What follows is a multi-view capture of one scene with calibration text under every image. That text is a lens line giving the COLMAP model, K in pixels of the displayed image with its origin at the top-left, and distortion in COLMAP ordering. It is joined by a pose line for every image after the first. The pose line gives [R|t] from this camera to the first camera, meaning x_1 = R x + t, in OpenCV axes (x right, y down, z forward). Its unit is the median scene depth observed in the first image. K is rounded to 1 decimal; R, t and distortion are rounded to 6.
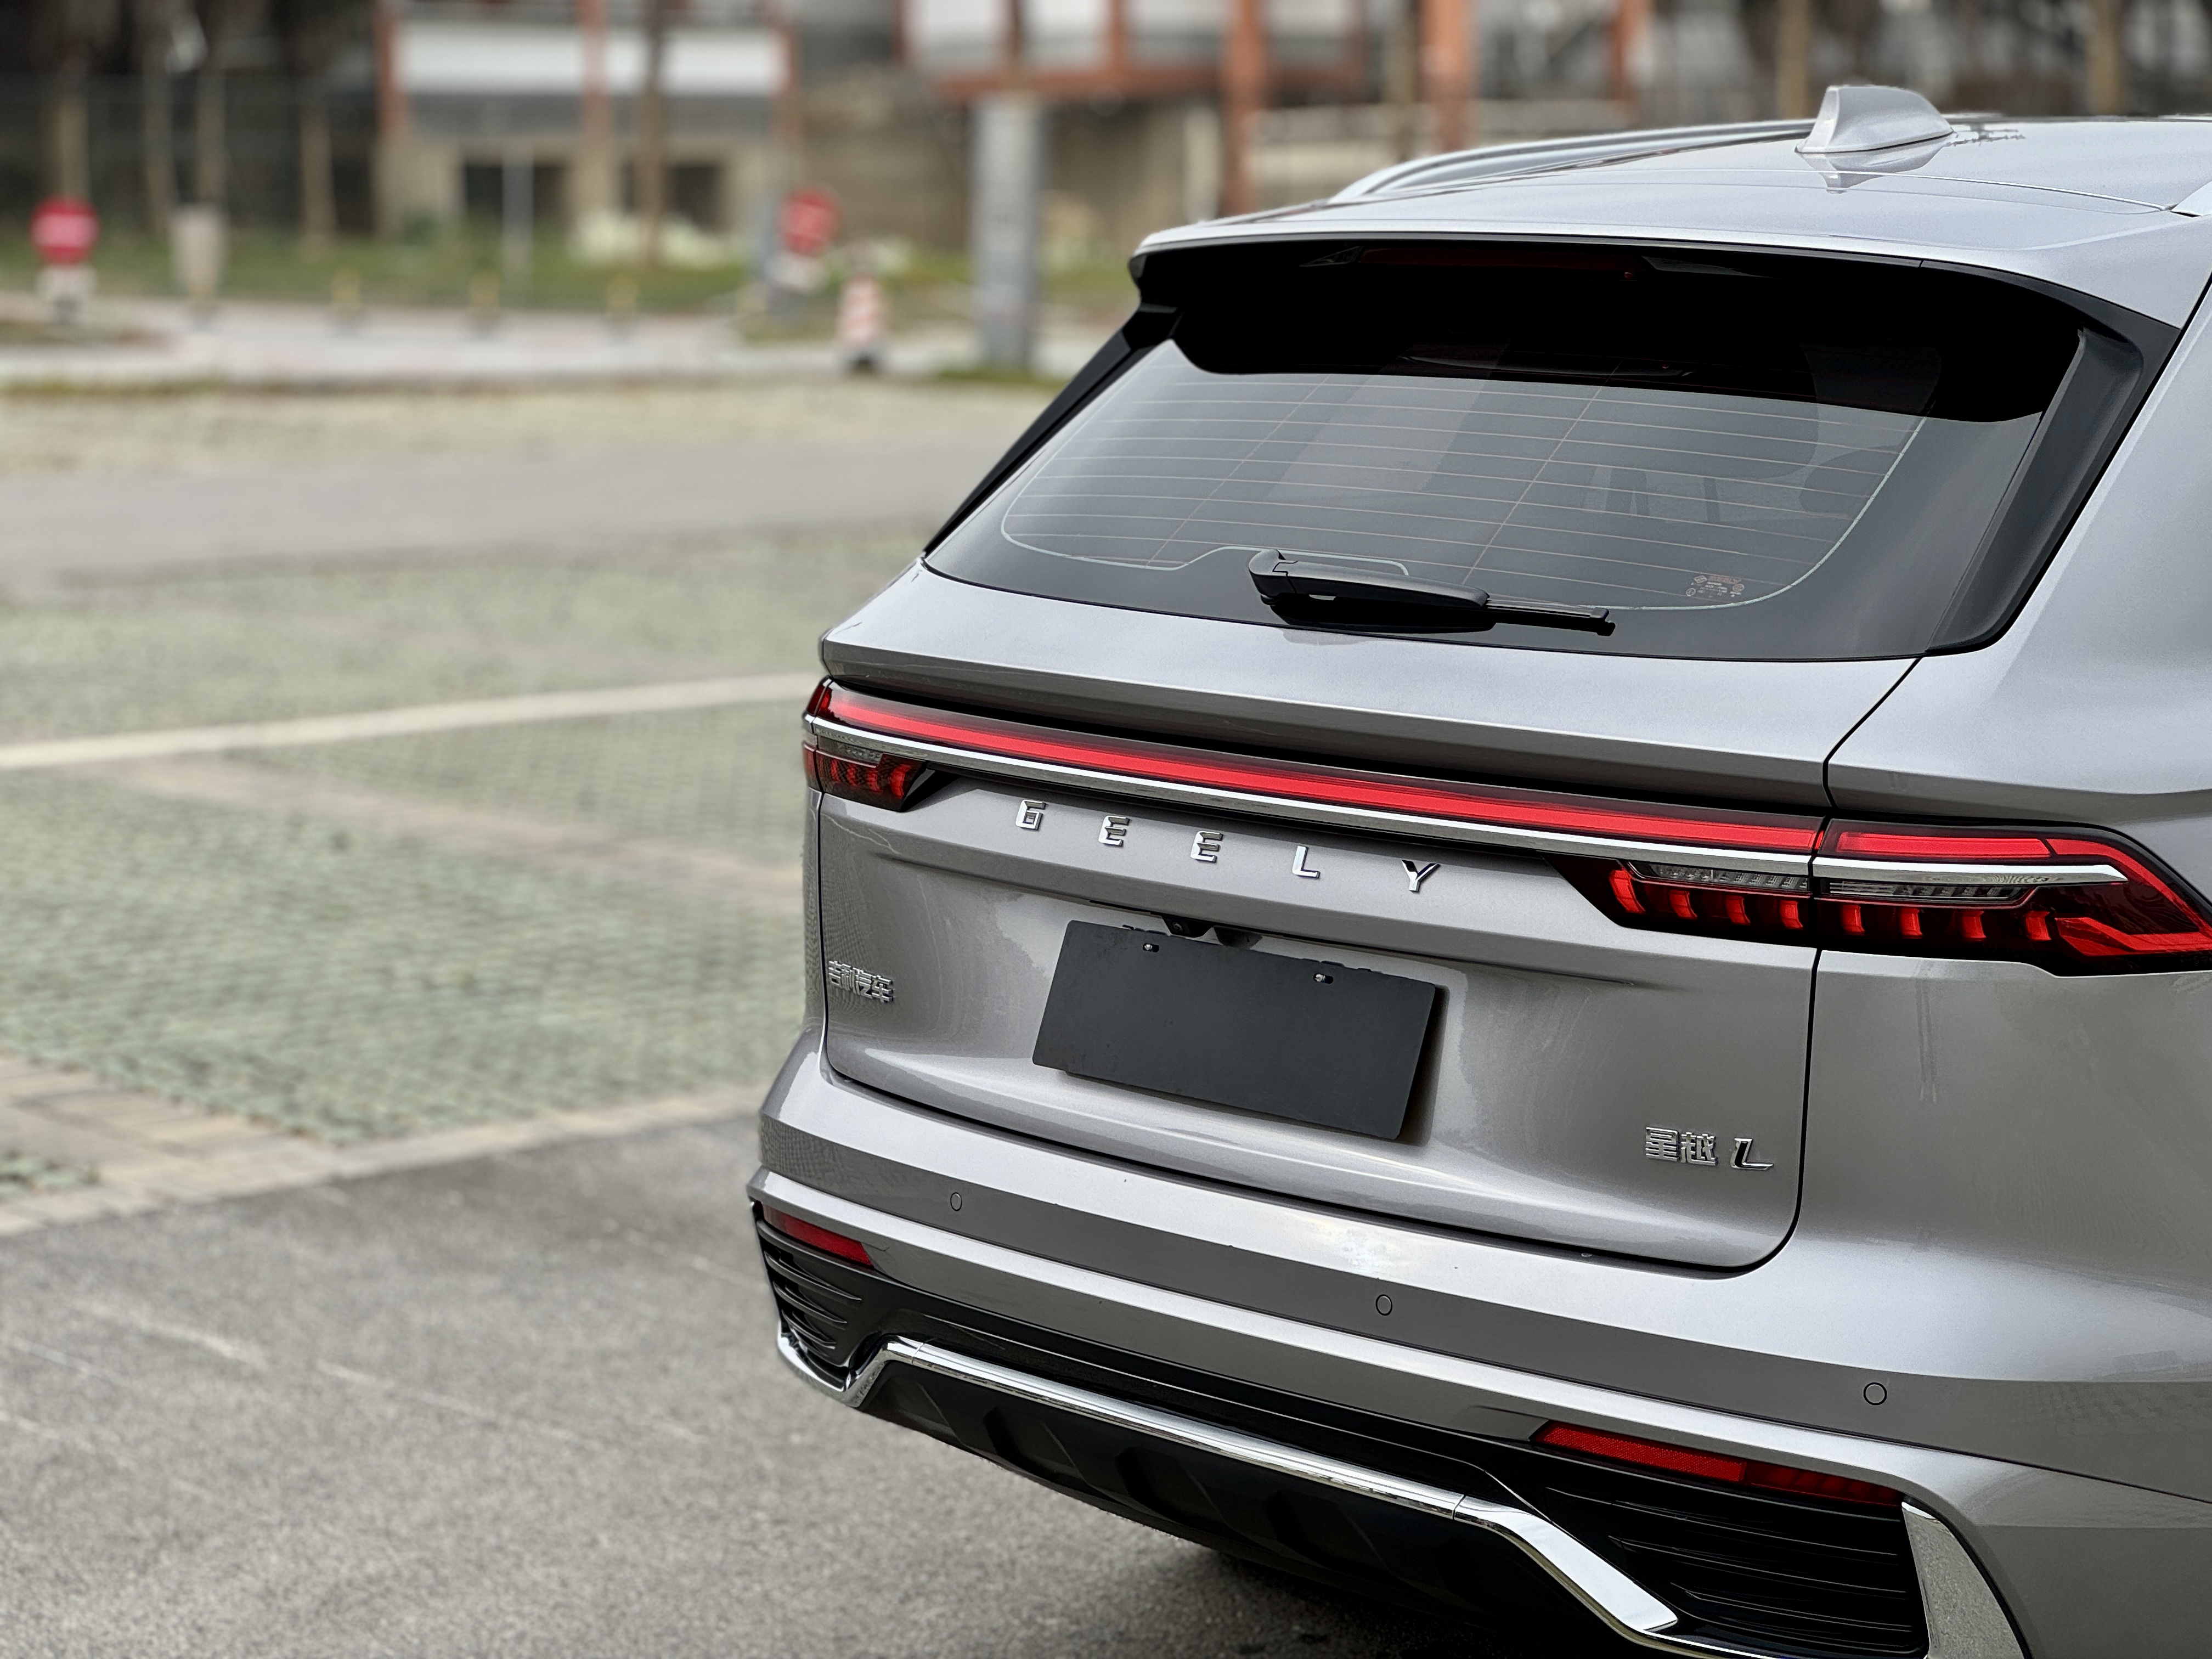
lens RADIAL K [[4862.4, 0, 1097.6], [0, 4862.4, 877.5], [0, 0, 1]] dist [0.121782, 0.000000]
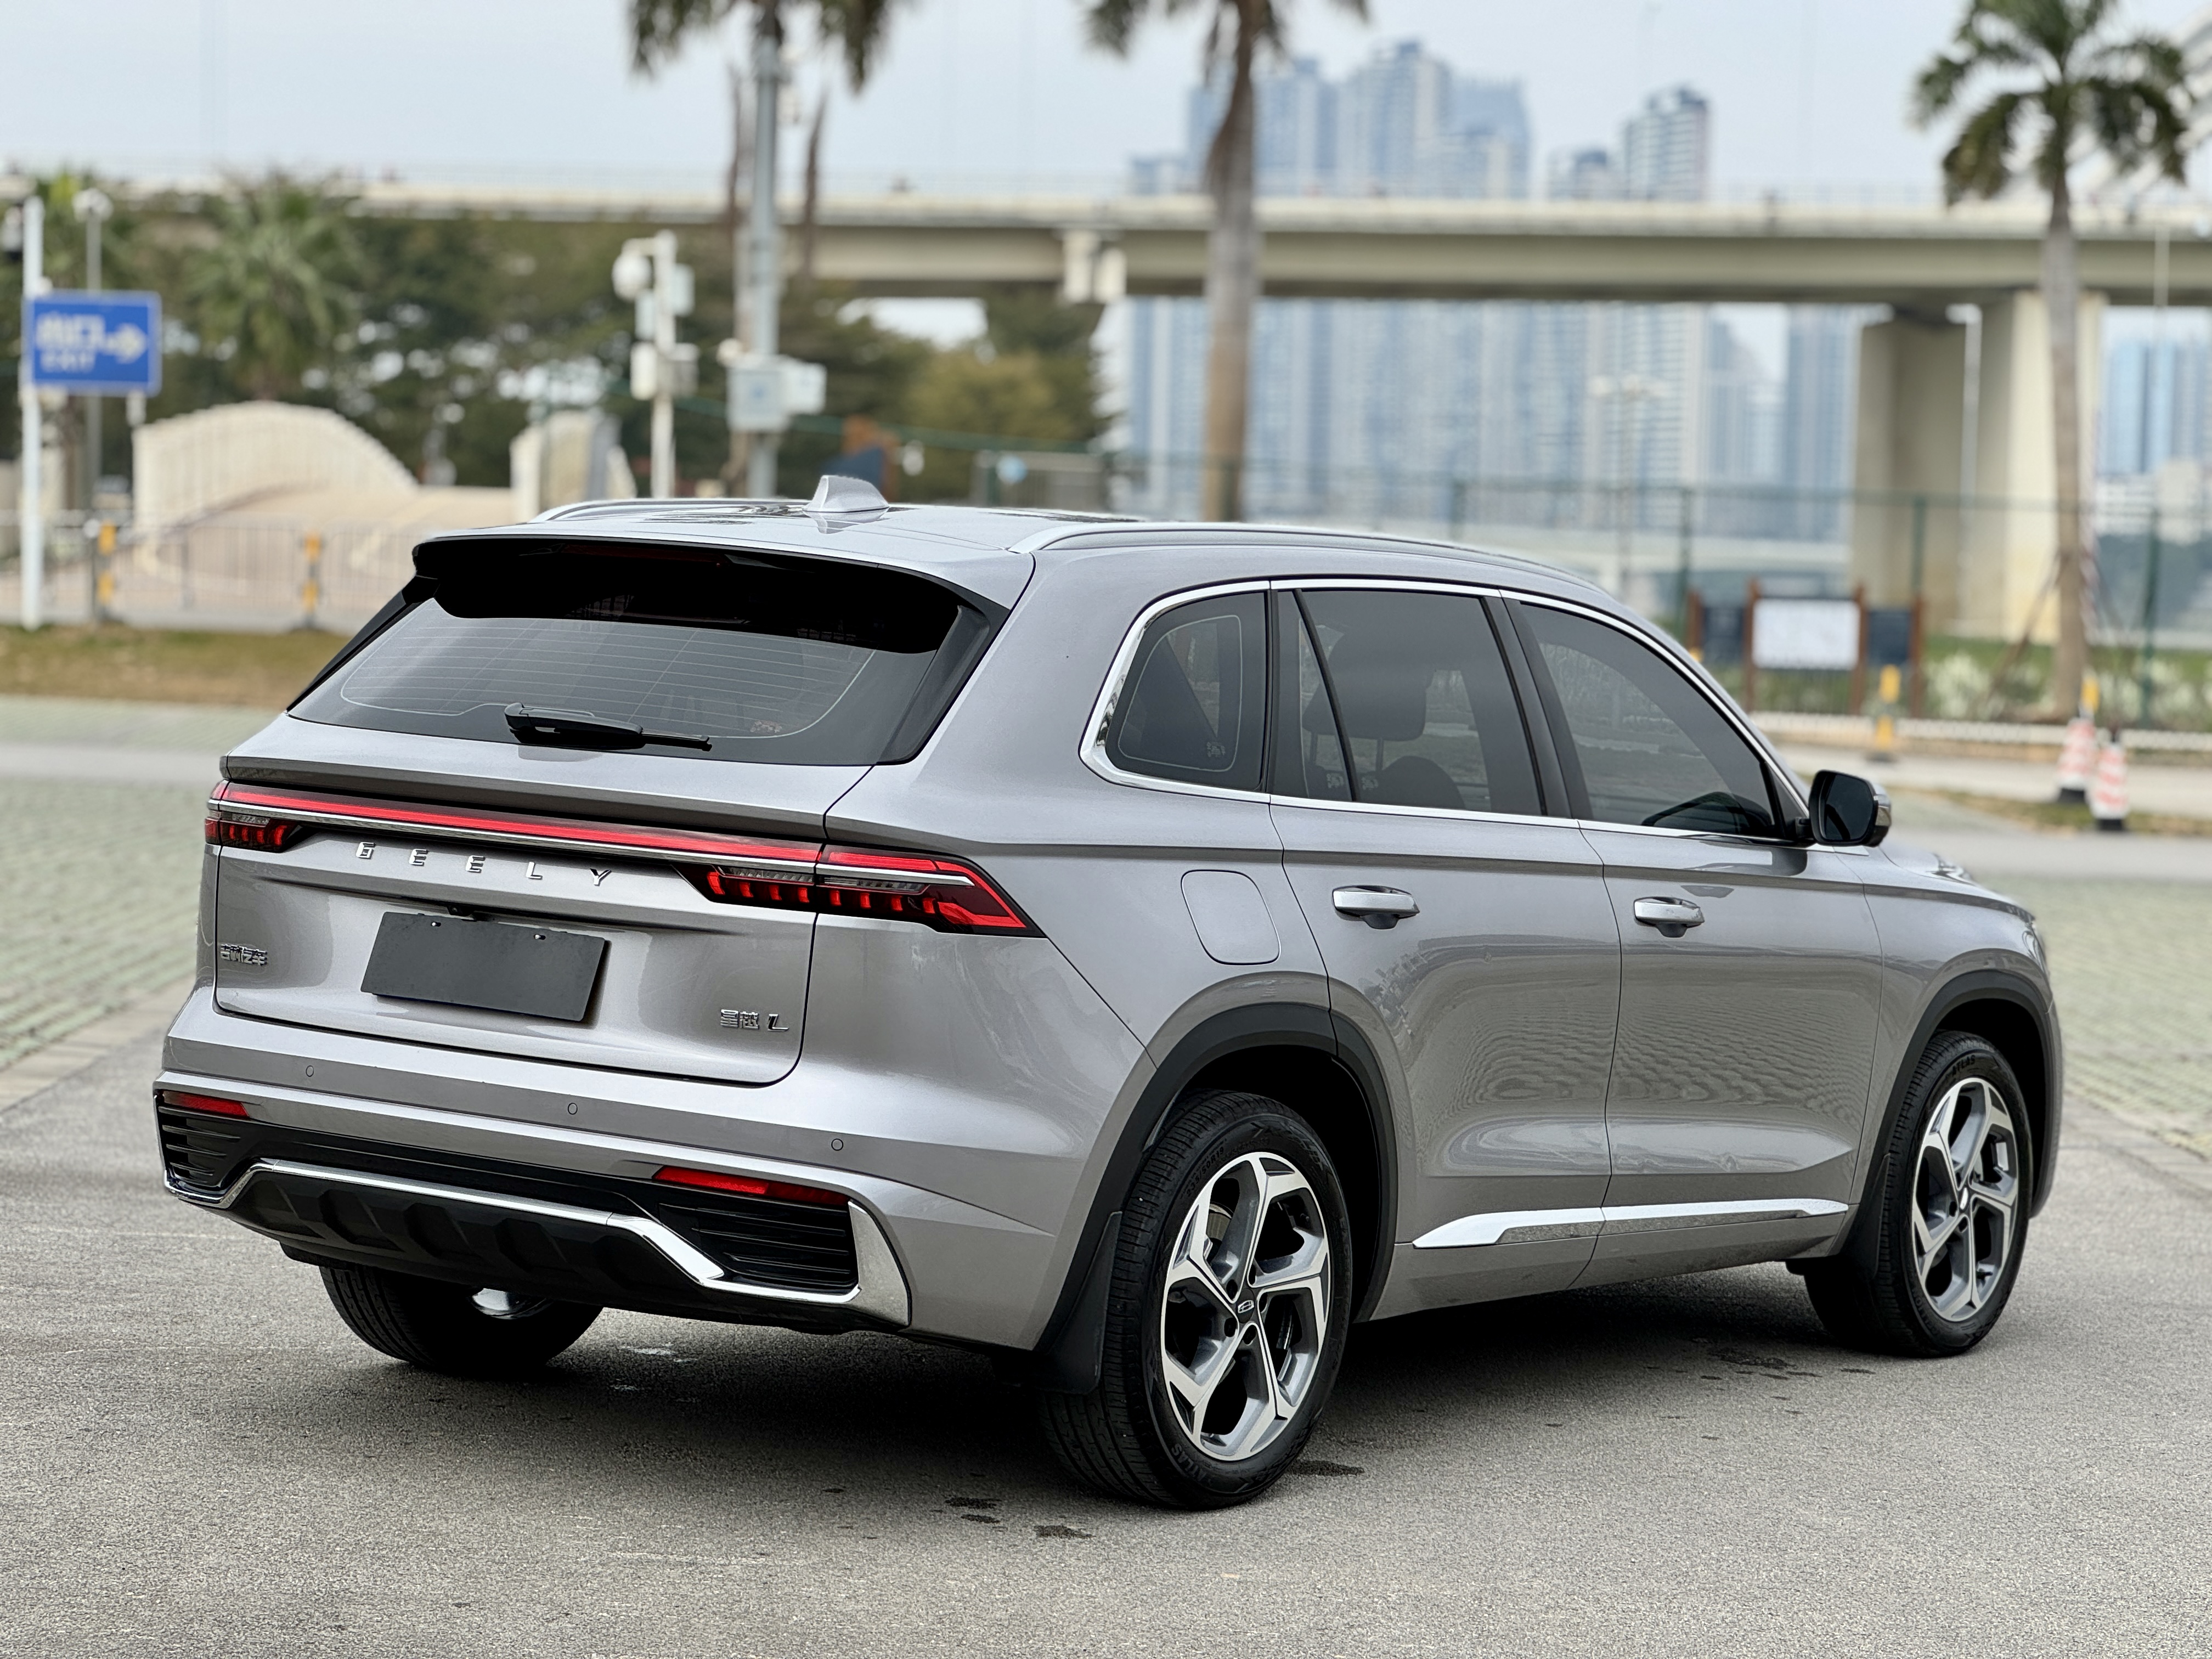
lens RADIAL K [[4862.4, 0, 1094.1], [0, 4862.4, 828.3], [0, 0, 1]] dist [0.121782, 0.000000]
pose [[0.972994, 0.050934, 0.225139, -0.165953], [-0.029148, 0.994655, -0.099054, 0.156719], [-0.228981, 0.089816, 0.969279, -0.819737]]
